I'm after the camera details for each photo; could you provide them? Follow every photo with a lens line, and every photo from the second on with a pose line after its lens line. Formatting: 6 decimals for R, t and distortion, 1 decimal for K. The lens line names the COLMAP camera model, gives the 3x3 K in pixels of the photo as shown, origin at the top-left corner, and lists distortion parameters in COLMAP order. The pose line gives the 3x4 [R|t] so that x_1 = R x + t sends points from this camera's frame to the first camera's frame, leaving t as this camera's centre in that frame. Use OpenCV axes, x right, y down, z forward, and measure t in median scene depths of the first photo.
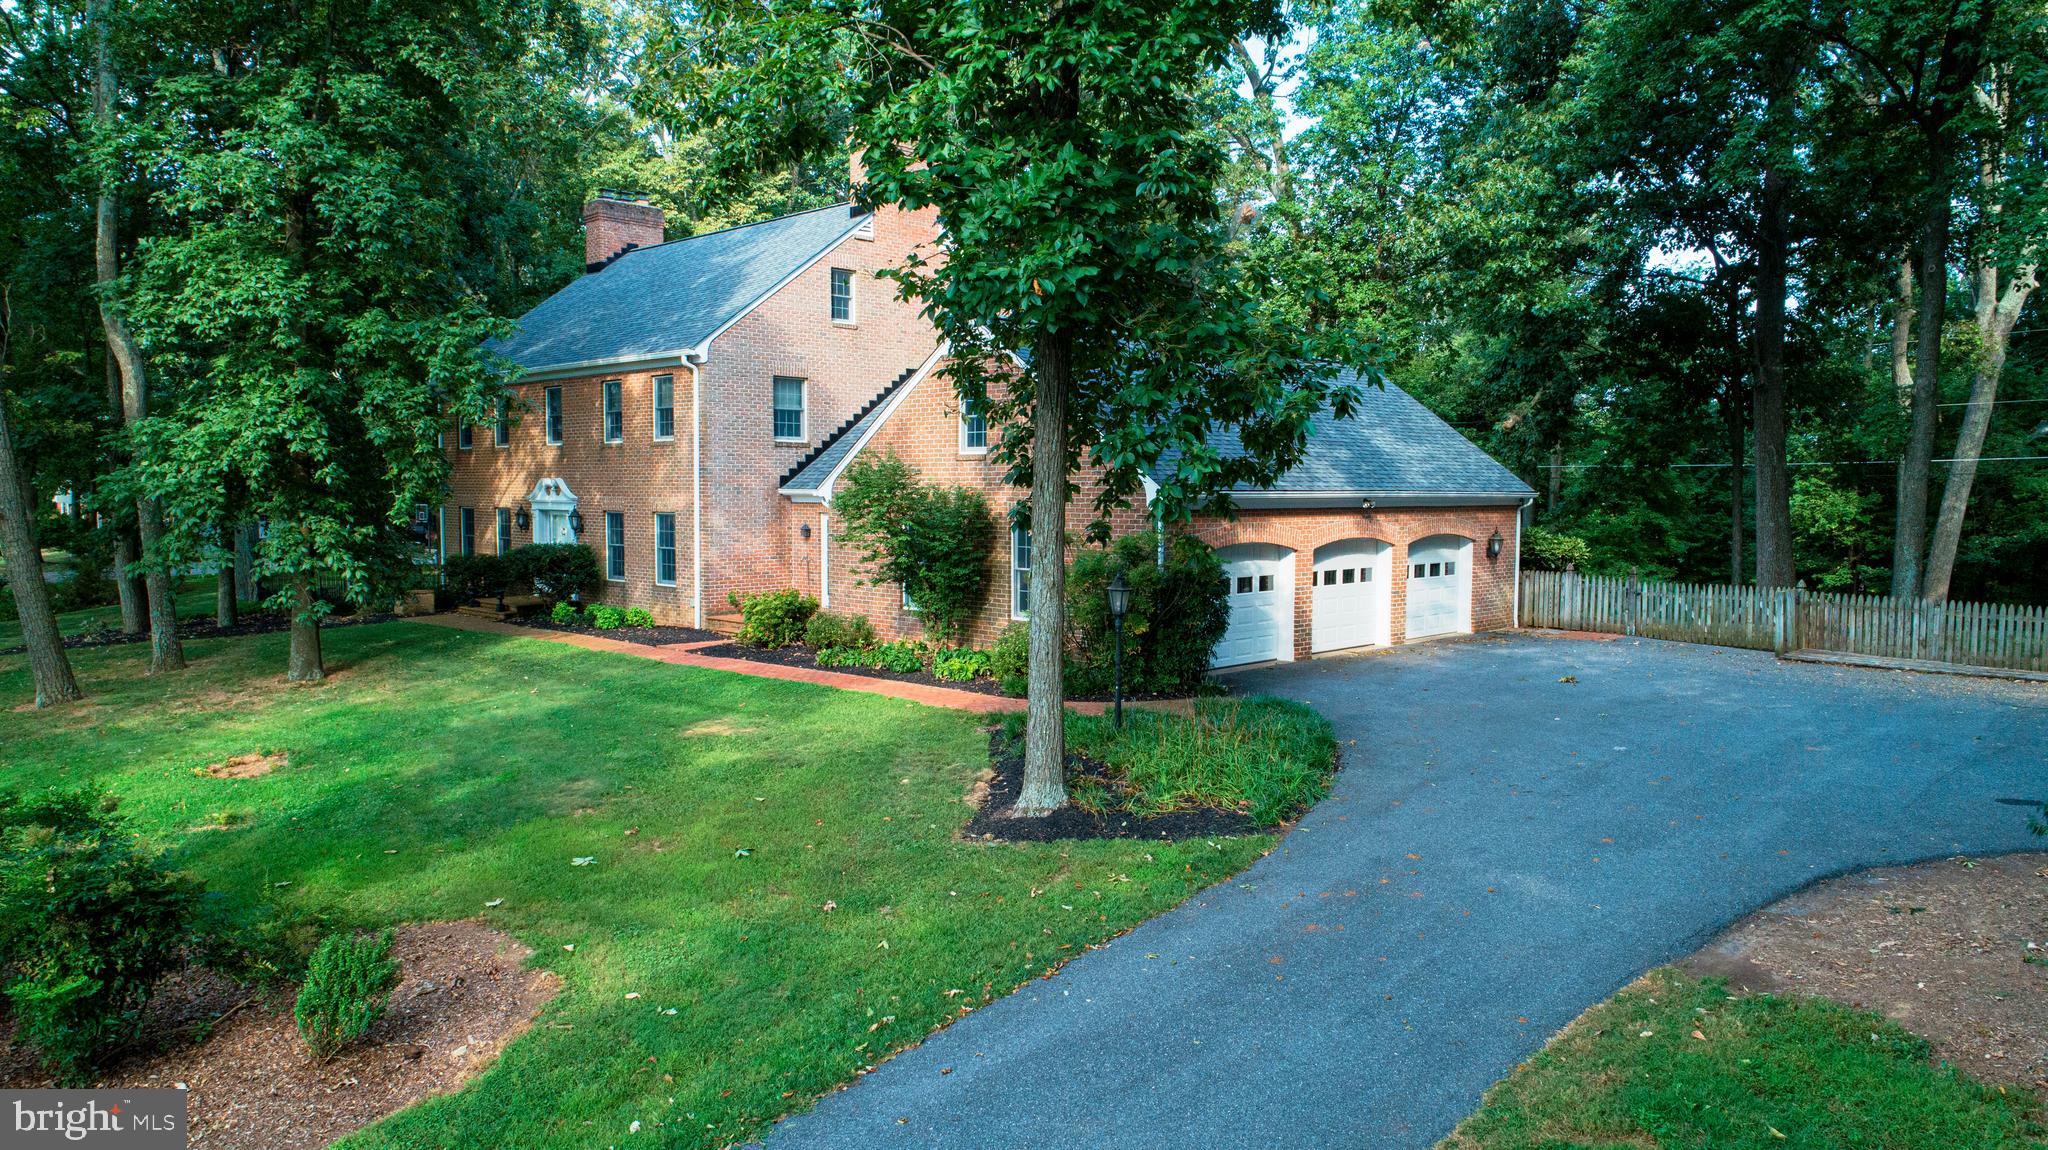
lens RADIAL K [[1364.4, 0, 1024.0], [0, 1364.4, 575.0], [0, 0, 1]] dist [-0.018171, 0.000595]
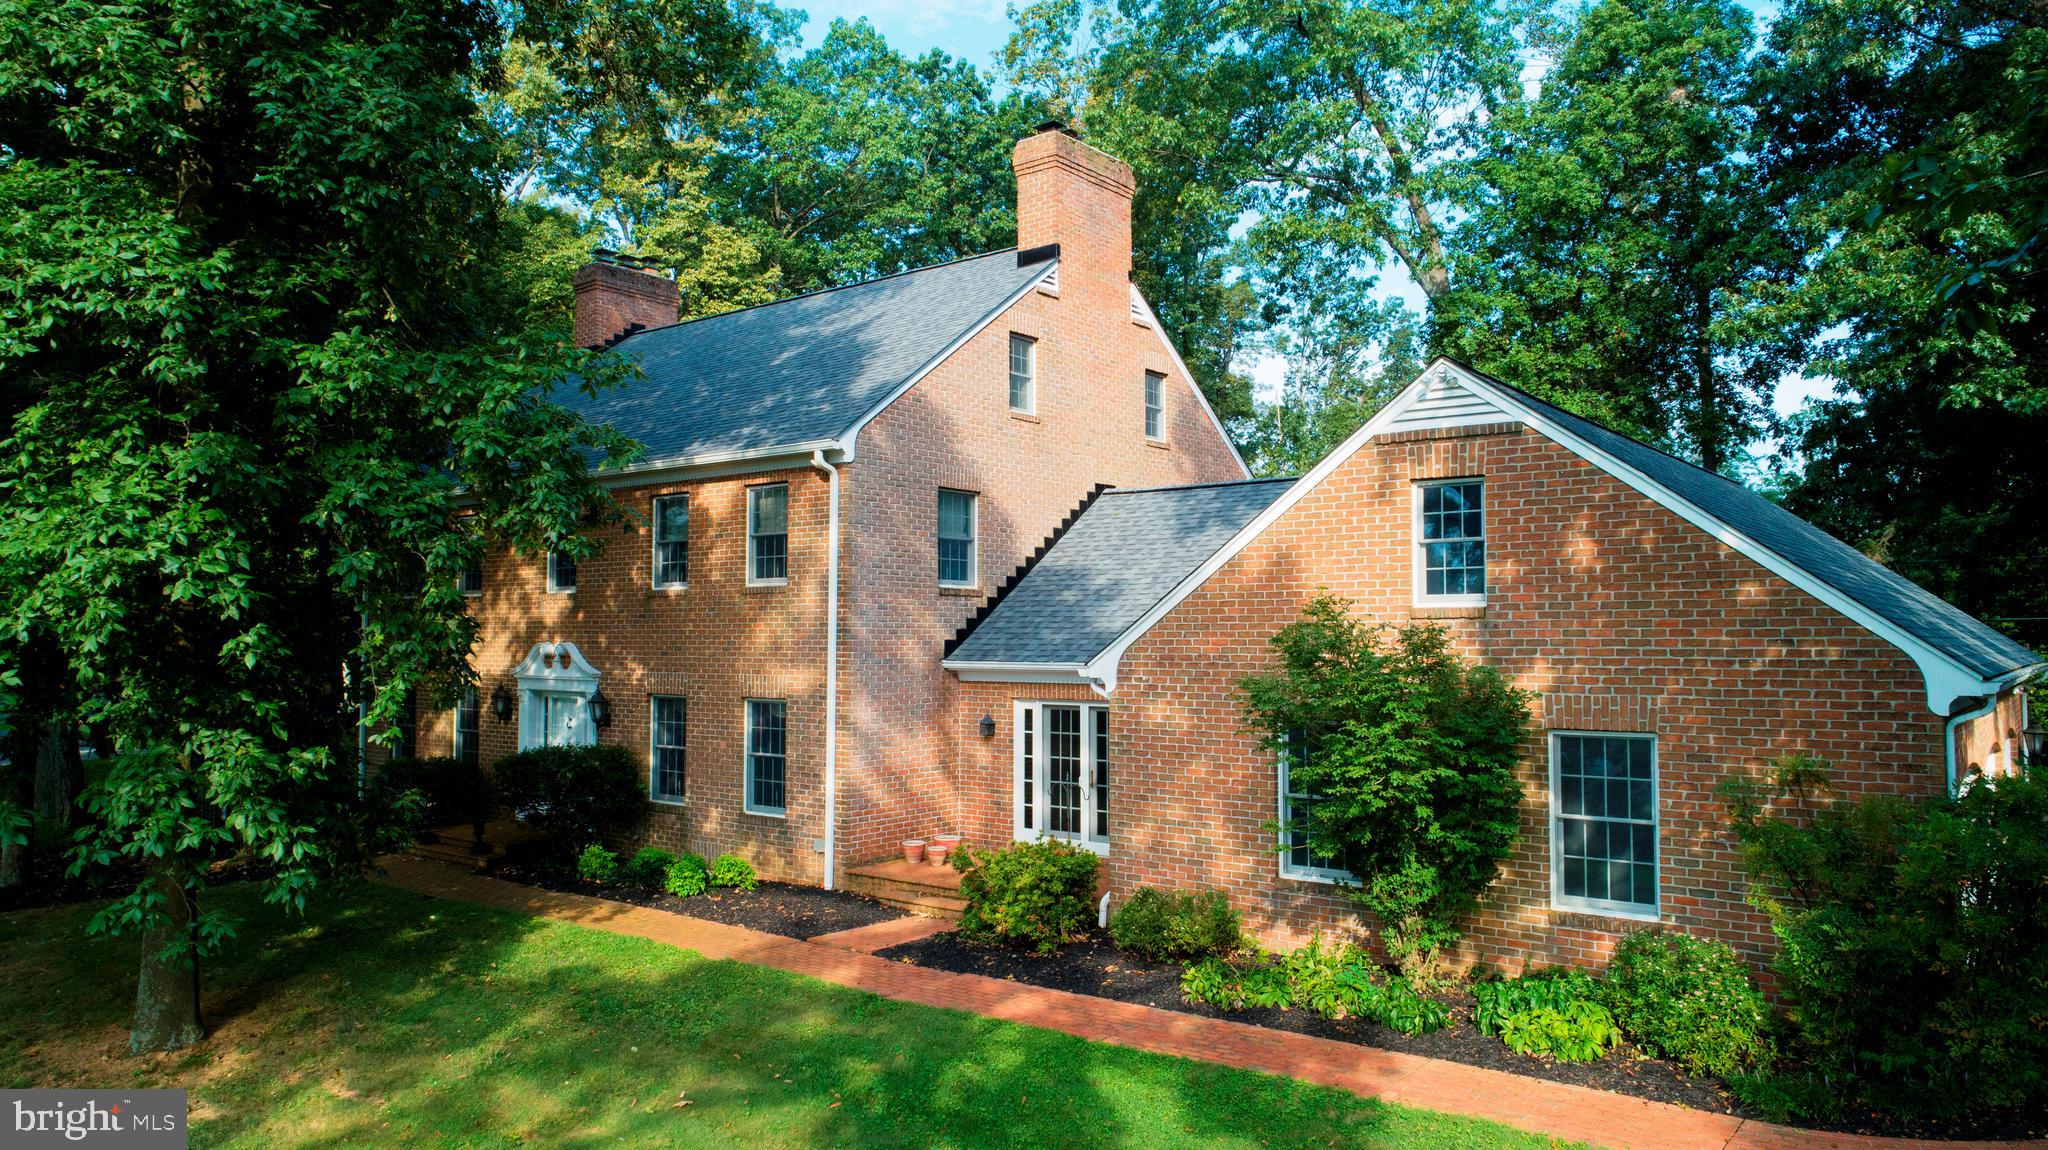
lens RADIAL K [[1364.4, 0, 1024.0], [0, 1364.4, 575.0], [0, 0, 1]] dist [-0.018171, 0.000595]
pose [[0.995134, 0.002429, 0.098501, -0.214262], [0.008573, 0.993770, -0.111116, -0.032807], [-0.098157, 0.111419, 0.988914, 0.369341]]
